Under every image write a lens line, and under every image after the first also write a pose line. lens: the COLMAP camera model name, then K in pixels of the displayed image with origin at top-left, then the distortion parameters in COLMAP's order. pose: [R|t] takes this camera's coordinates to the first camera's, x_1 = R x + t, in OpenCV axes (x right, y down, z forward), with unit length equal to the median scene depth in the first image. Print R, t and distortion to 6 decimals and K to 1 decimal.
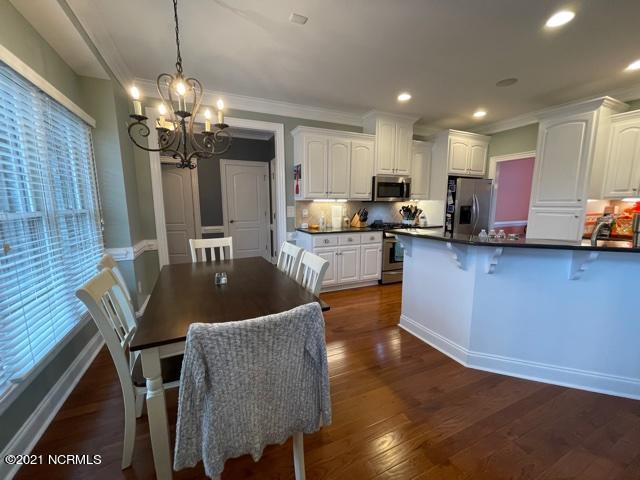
lens RADIAL K [[256.2, 0, 318.8], [0, 256.2, 240.6], [0, 0, 1]] dist [-0.001011, -0.000737]
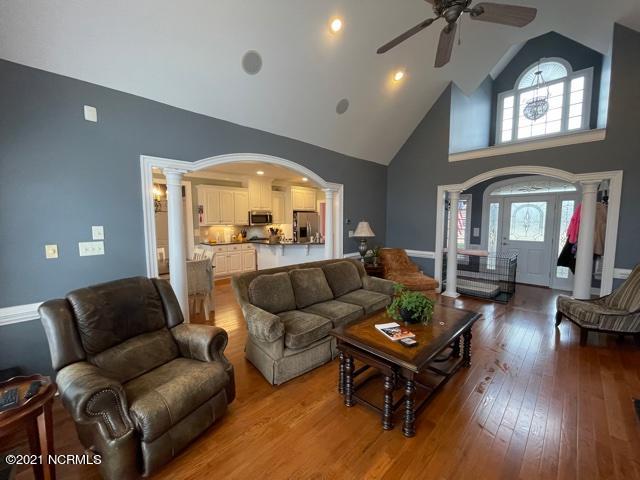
lens RADIAL K [[256.2, 0, 320.6], [0, 256.2, 242.1], [0, 0, 1]] dist [-0.001011, -0.000737]
pose [[0.936676, -0.034576, 0.348487, 0.055150], [0.054957, 0.997297, -0.048768, 0.066311], [-0.345859, 0.064831, 0.936044, -0.755622]]
